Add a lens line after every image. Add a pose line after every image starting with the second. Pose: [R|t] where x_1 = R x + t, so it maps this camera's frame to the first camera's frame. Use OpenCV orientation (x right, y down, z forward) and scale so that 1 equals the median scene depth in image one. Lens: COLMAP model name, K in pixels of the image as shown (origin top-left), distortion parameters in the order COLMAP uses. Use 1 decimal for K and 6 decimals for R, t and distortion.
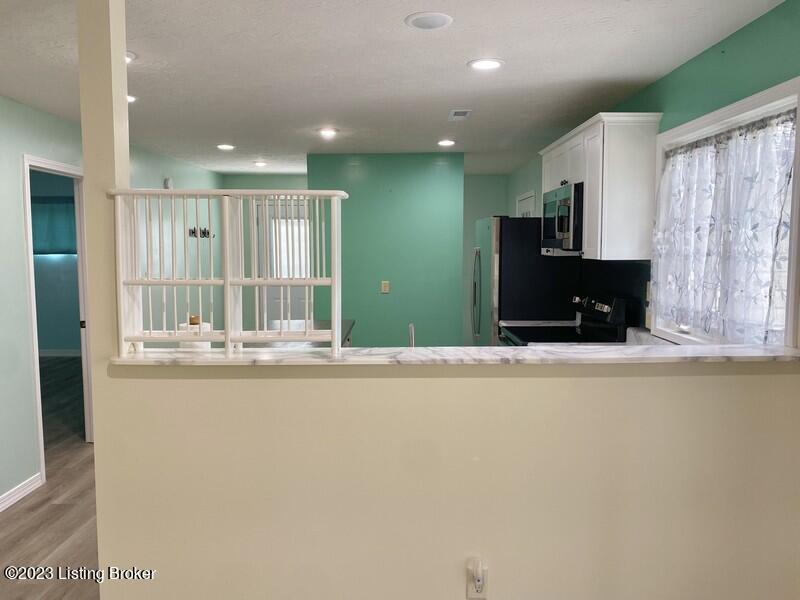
lens RADIAL K [[608.3, 0, 396.1], [0, 608.3, 294.9], [0, 0, 1]] dist [0.011338, -0.007968]
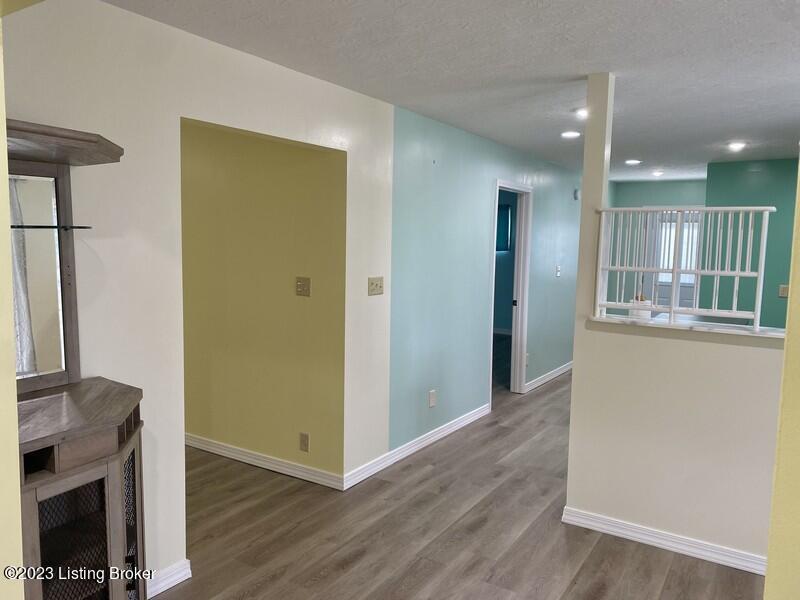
lens RADIAL K [[608.3, 0, 396.1], [0, 608.3, 294.9], [0, 0, 1]] dist [0.011338, -0.007968]
pose [[0.844484, 0.066581, -0.531426, -0.036191], [-0.067274, 0.997571, 0.018078, 0.030883], [0.531339, 0.020485, 0.846912, -0.327564]]
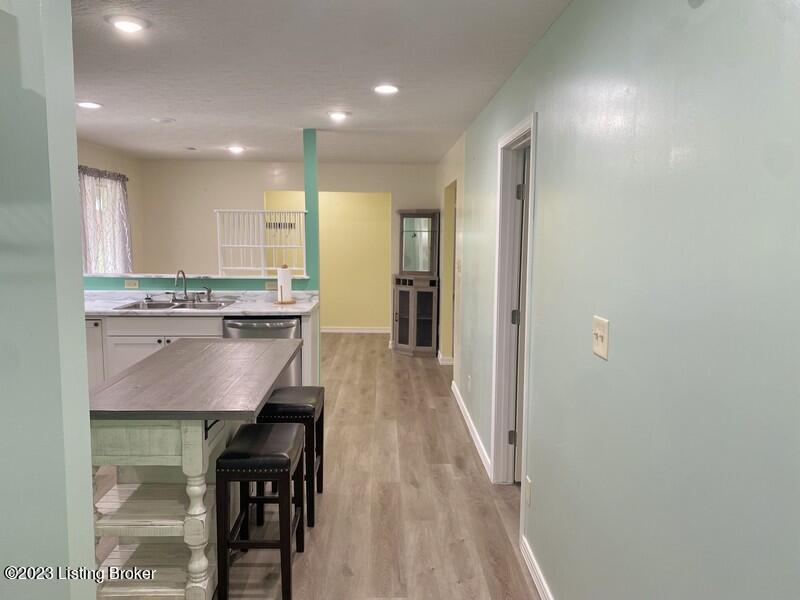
lens RADIAL K [[608.3, 0, 396.1], [0, 608.3, 294.9], [0, 0, 1]] dist [0.011338, -0.007968]
pose [[-0.999581, -0.002351, -0.028861, -0.425127], [-0.007787, 0.981803, 0.189744, -0.177796], [0.027890, 0.189889, -0.981409, 2.025481]]
